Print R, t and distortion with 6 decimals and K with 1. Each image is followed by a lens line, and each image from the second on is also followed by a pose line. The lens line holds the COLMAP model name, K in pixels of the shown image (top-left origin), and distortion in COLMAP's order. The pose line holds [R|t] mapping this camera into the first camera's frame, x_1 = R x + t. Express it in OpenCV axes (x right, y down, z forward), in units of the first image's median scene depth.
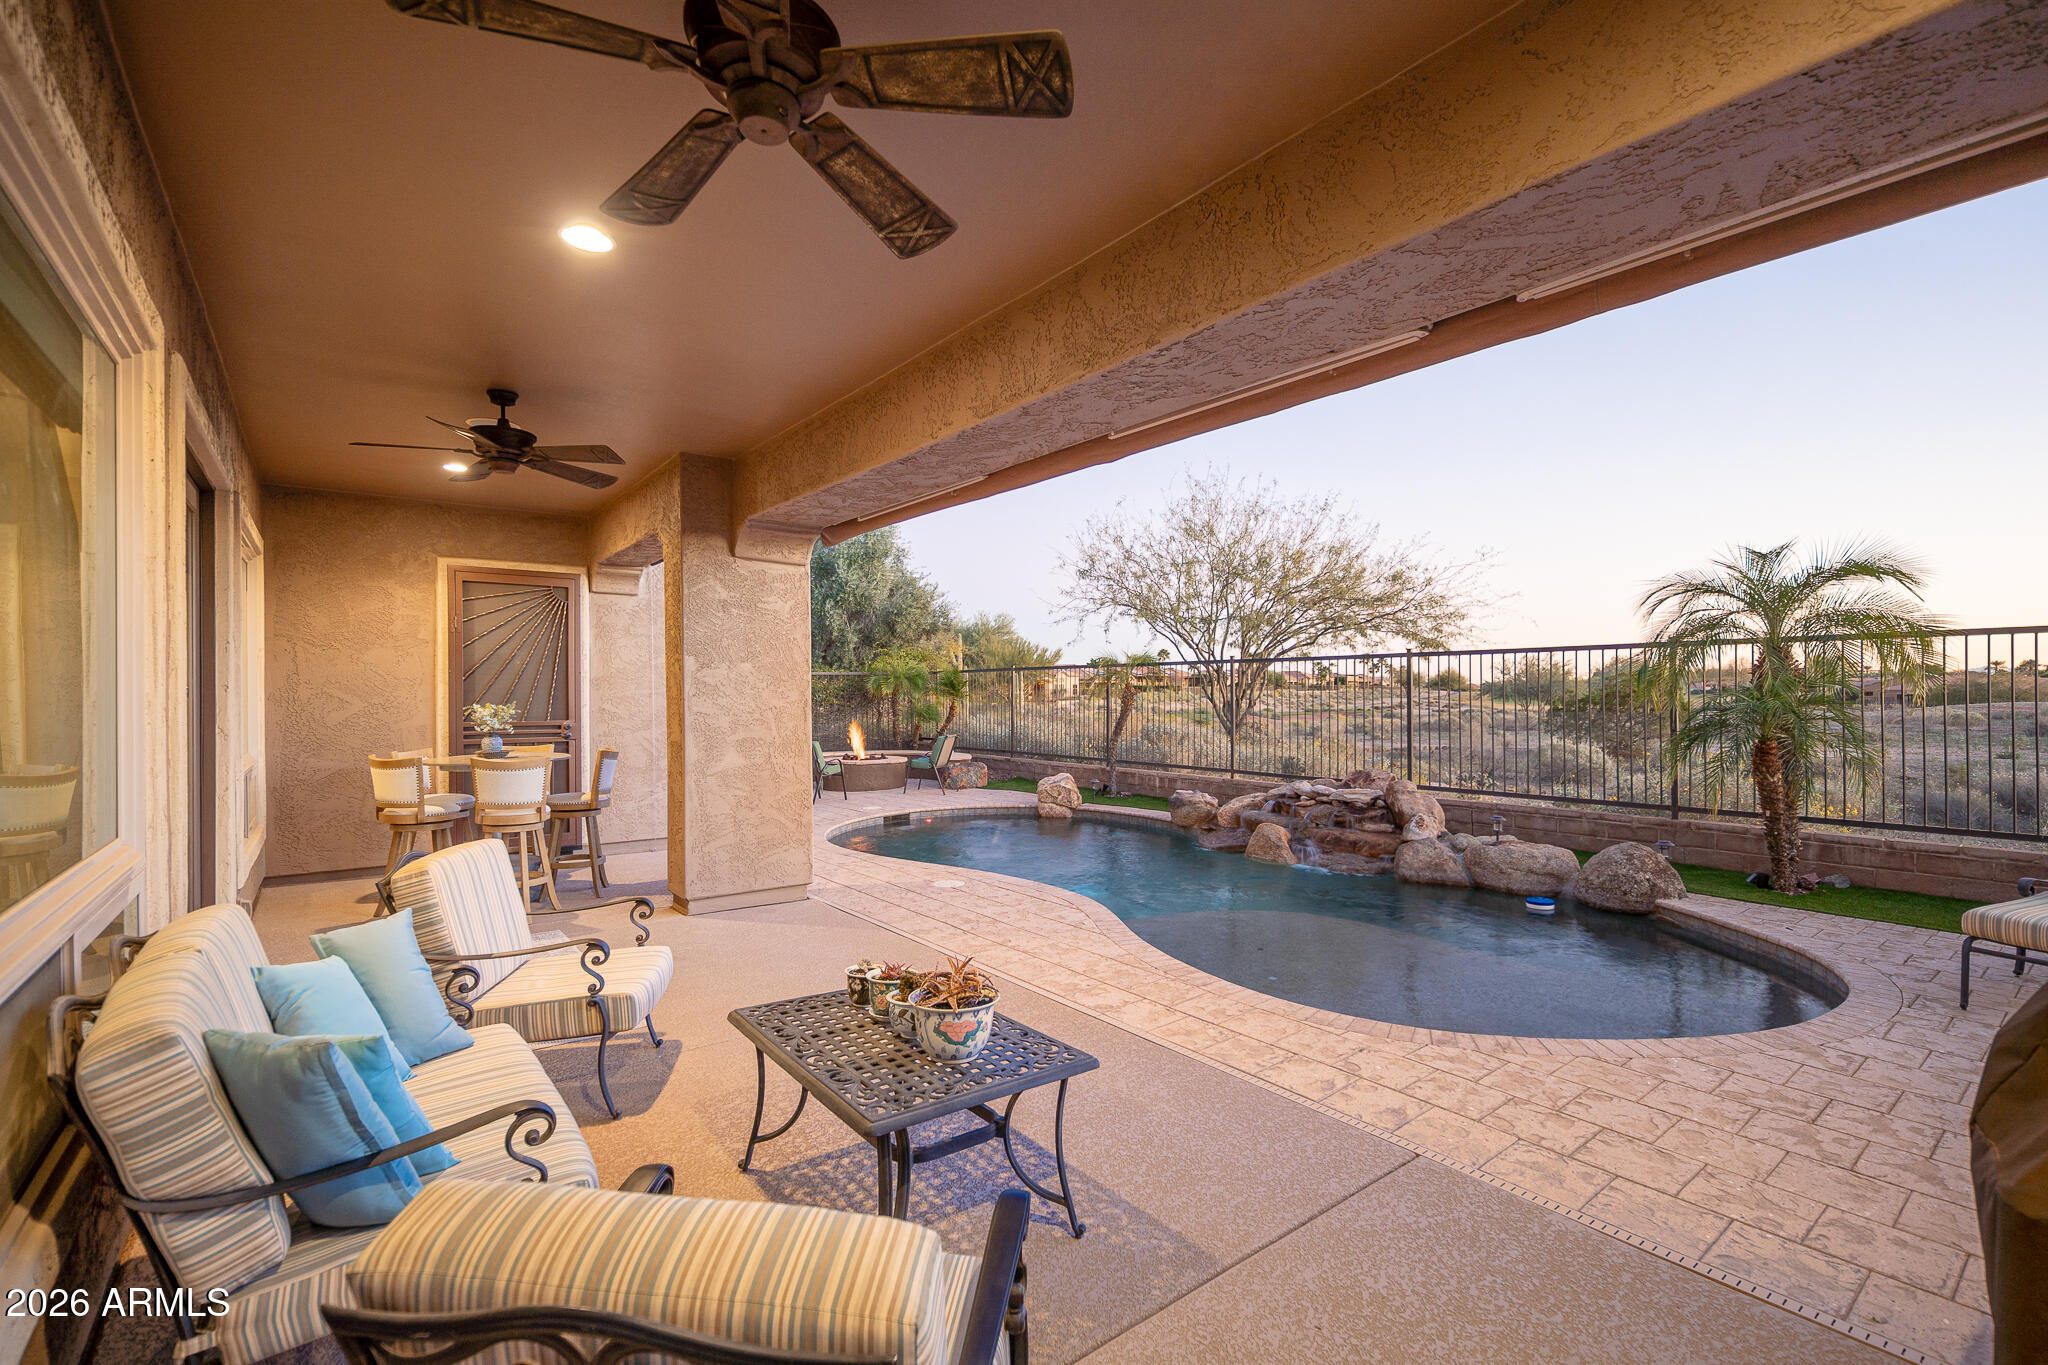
lens RADIAL K [[900.5, 0, 1031.7], [0, 900.5, 689.1], [0, 0, 1]] dist [0.000173, -0.000643]
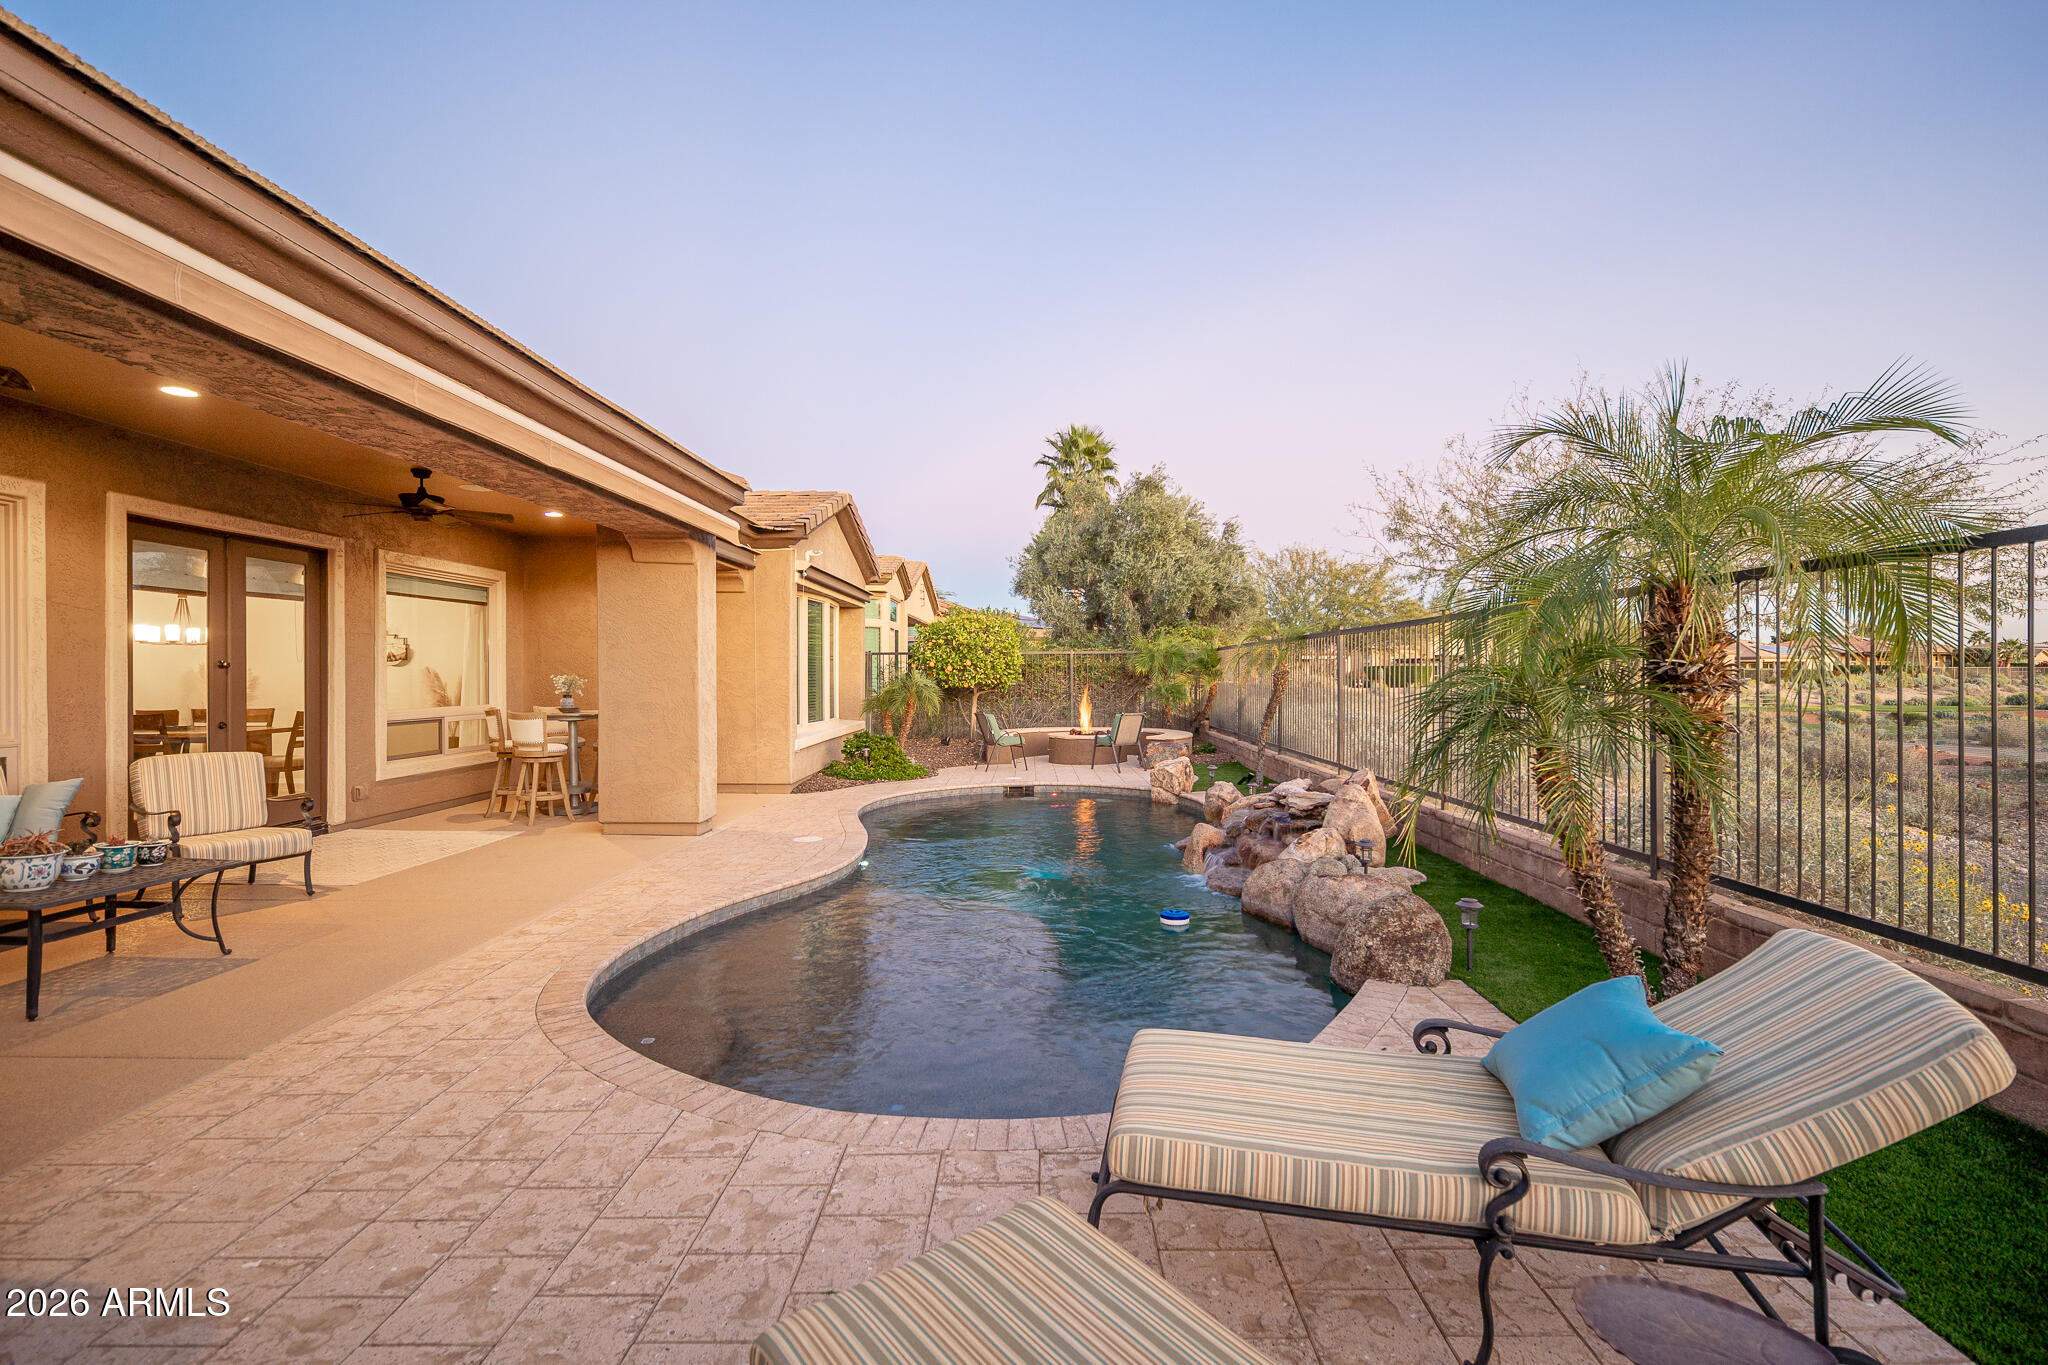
lens RADIAL K [[899.3, 0, 1046.9], [0, 899.3, 677.0], [0, 0, 1]] dist [0.000920, -0.000677]
pose [[0.795095, 0.007426, -0.606439, 1.520180], [-0.002146, 0.999953, 0.009431, 0.007984], [0.606481, -0.006197, 0.795074, 0.549459]]
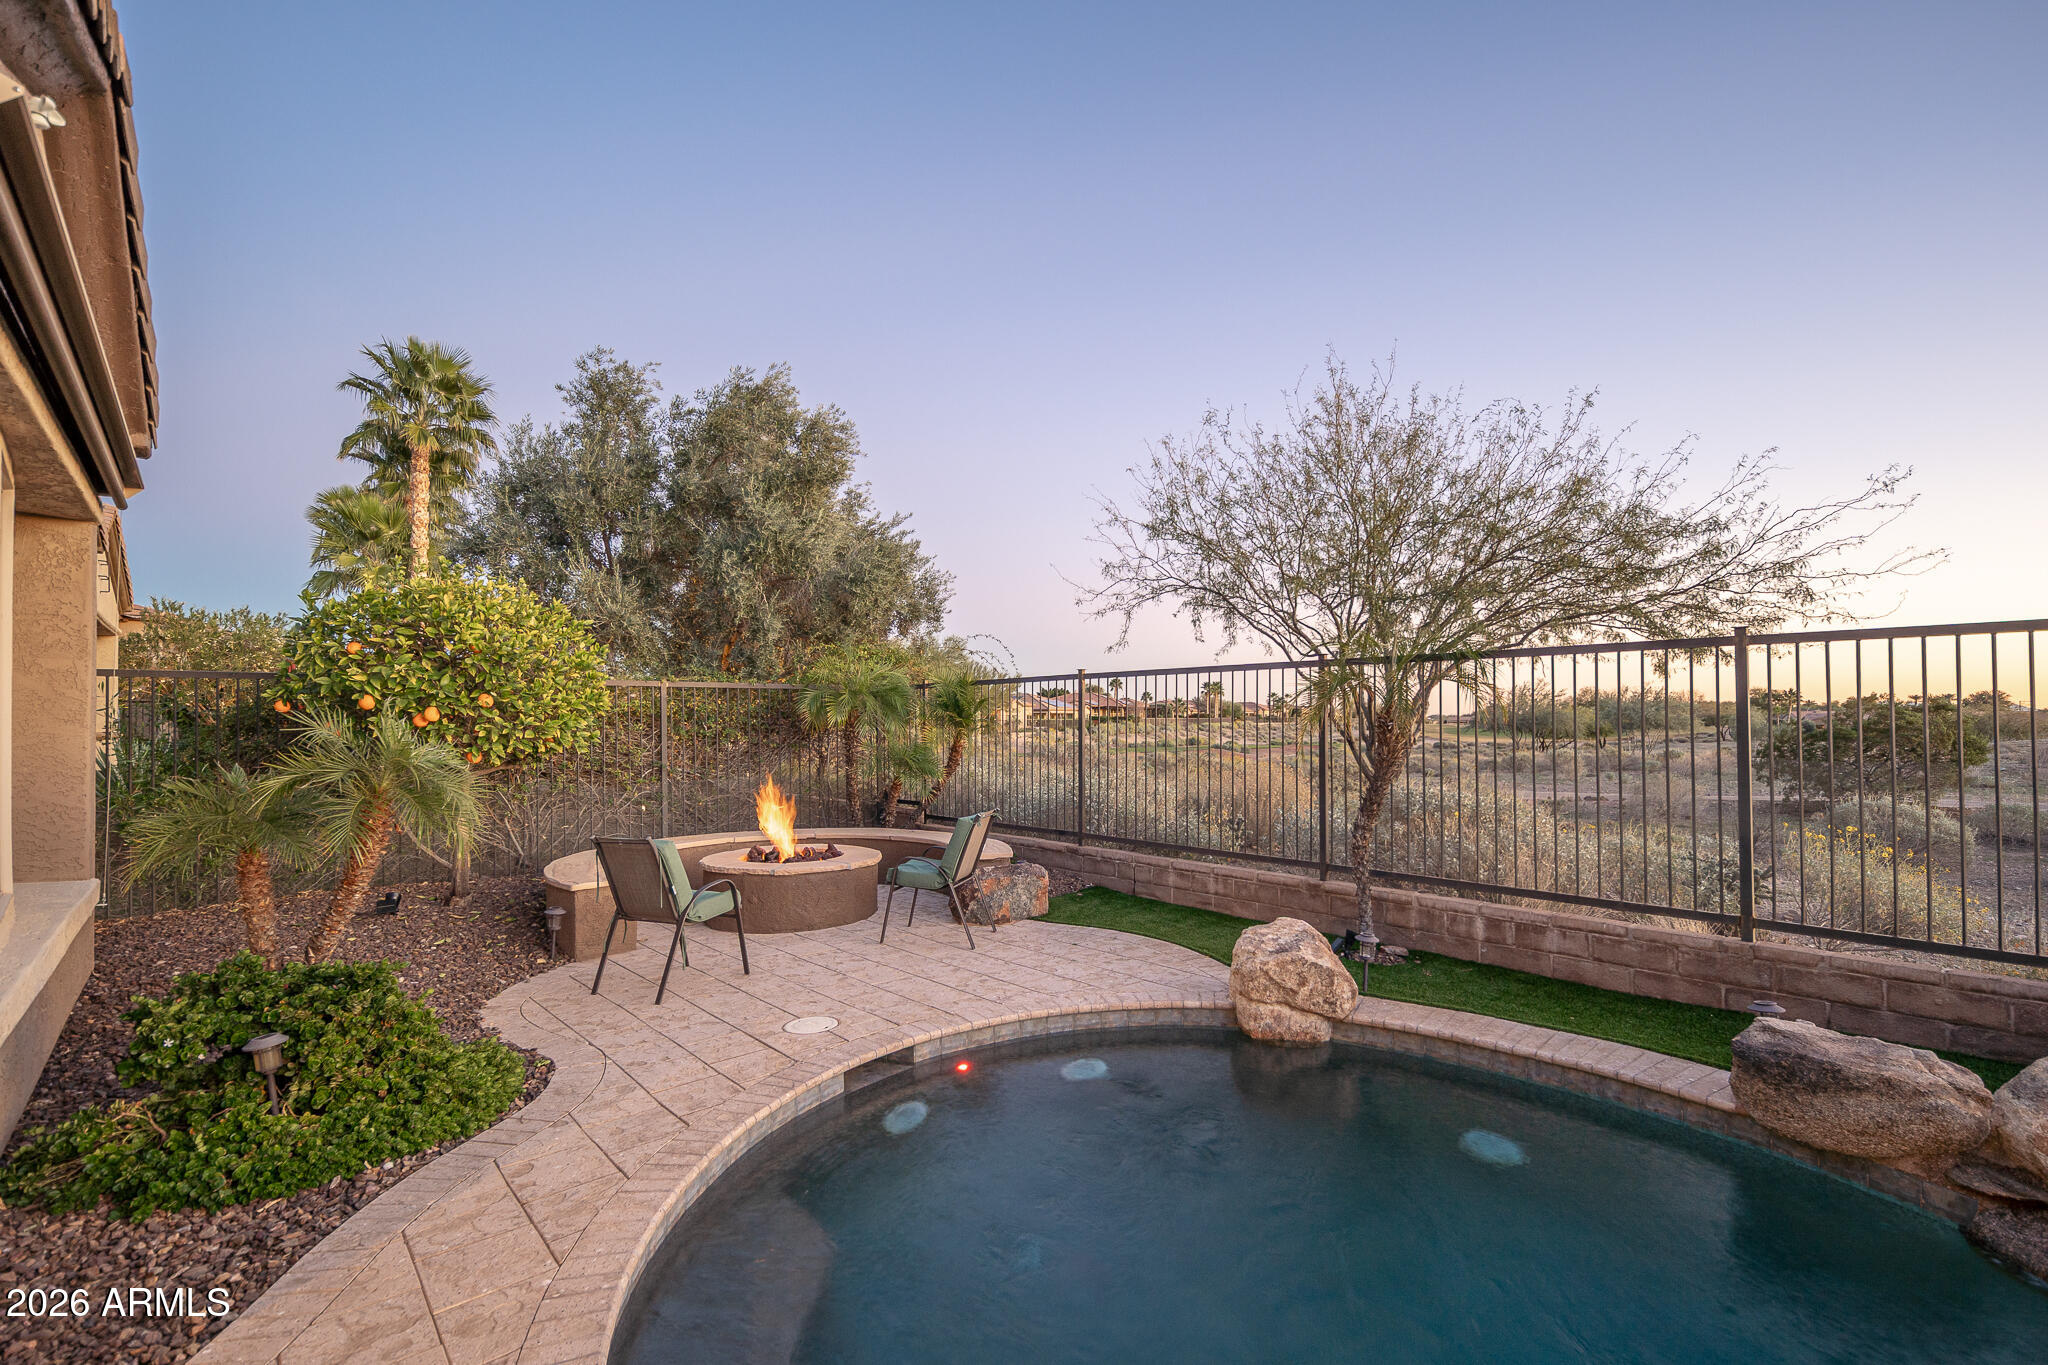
lens RADIAL K [[912.4, 0, 1033.3], [0, 912.4, 716.9], [0, 0, 1]] dist [0.001141, 0.000182]
pose [[0.997673, 0.003590, 0.068084, -0.337562], [-0.003372, 0.999989, -0.003307, 0.013054], [-0.068095, 0.003070, 0.997674, 1.870893]]
